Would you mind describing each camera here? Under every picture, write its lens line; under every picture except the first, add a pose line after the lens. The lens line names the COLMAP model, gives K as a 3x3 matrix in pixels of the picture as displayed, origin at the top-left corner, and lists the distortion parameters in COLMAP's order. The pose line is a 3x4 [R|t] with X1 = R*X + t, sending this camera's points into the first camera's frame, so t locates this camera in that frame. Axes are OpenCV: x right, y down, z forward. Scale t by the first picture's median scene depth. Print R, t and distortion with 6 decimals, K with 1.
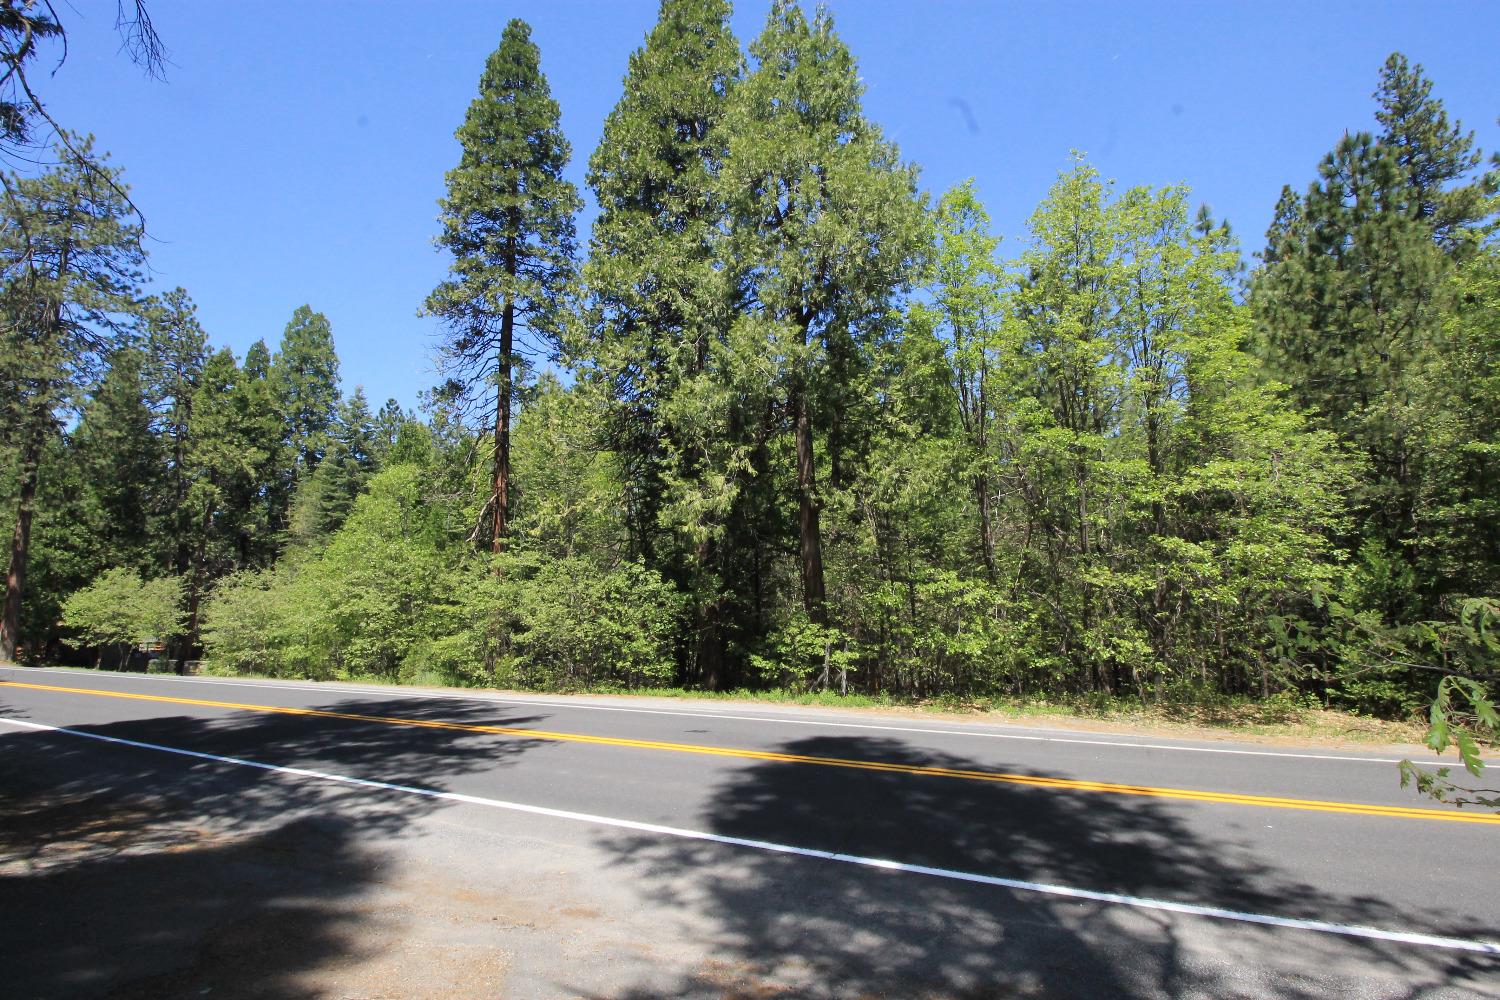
lens RADIAL K [[689.7, 0, 741.7], [0, 689.7, 494.3], [0, 0, 1]] dist [-0.001880, -0.009903]
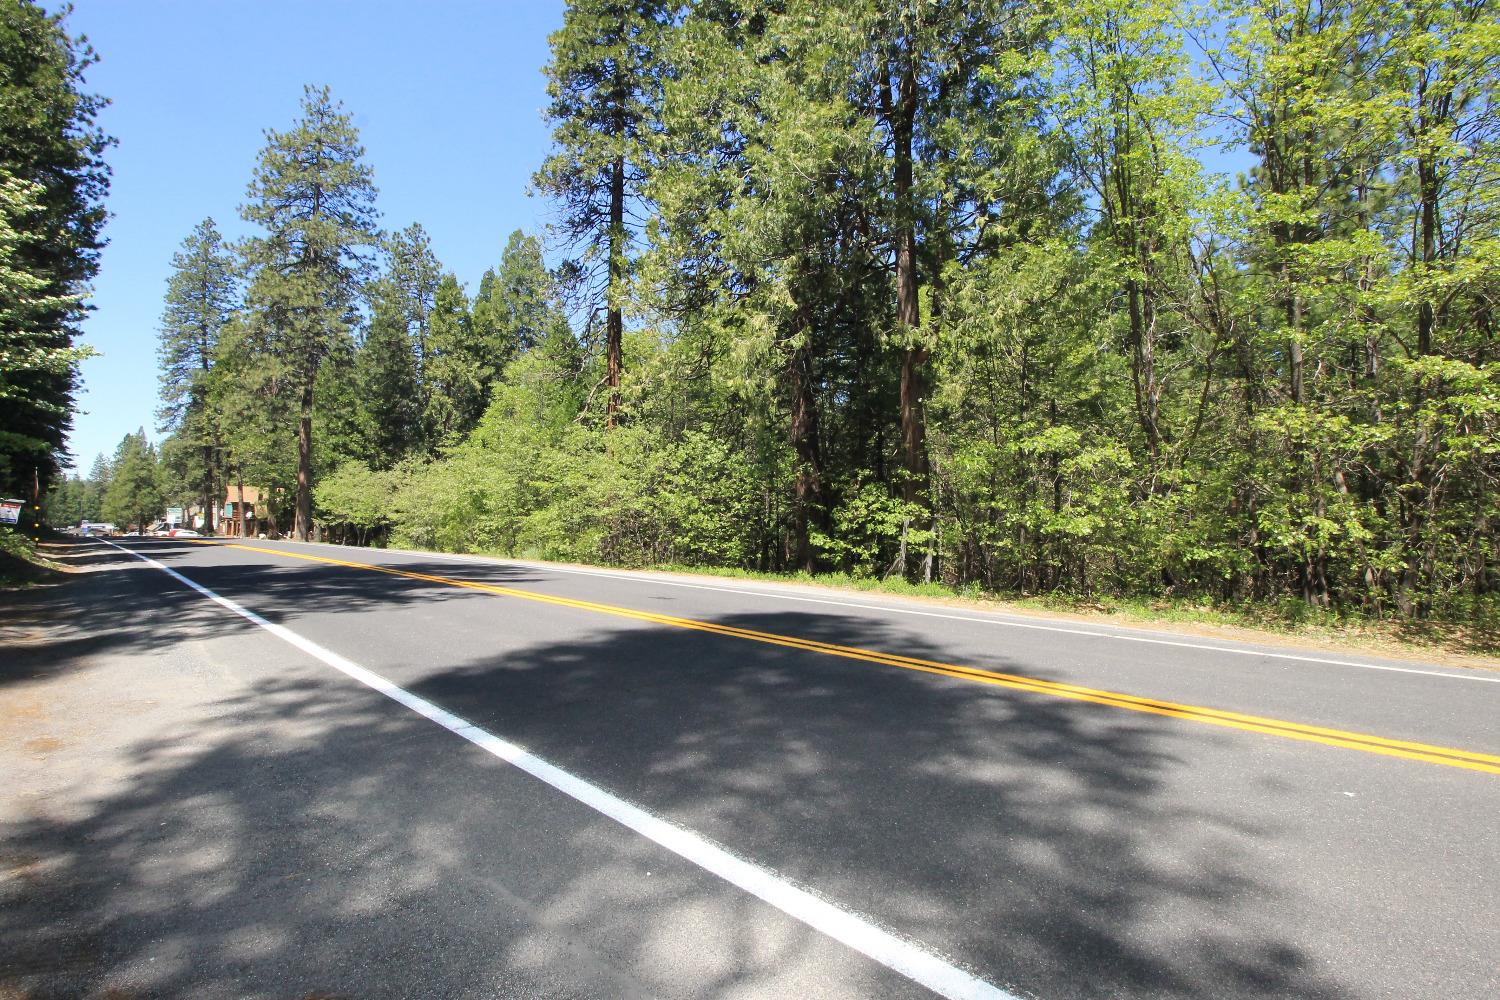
lens RADIAL K [[689.7, 0, 741.7], [0, 689.7, 494.3], [0, 0, 1]] dist [-0.001880, -0.009903]
pose [[0.948544, 0.013070, -0.316376, 0.127434], [0.025575, 0.992721, 0.117690, 0.053723], [0.315612, -0.119725, 0.941305, 0.113623]]
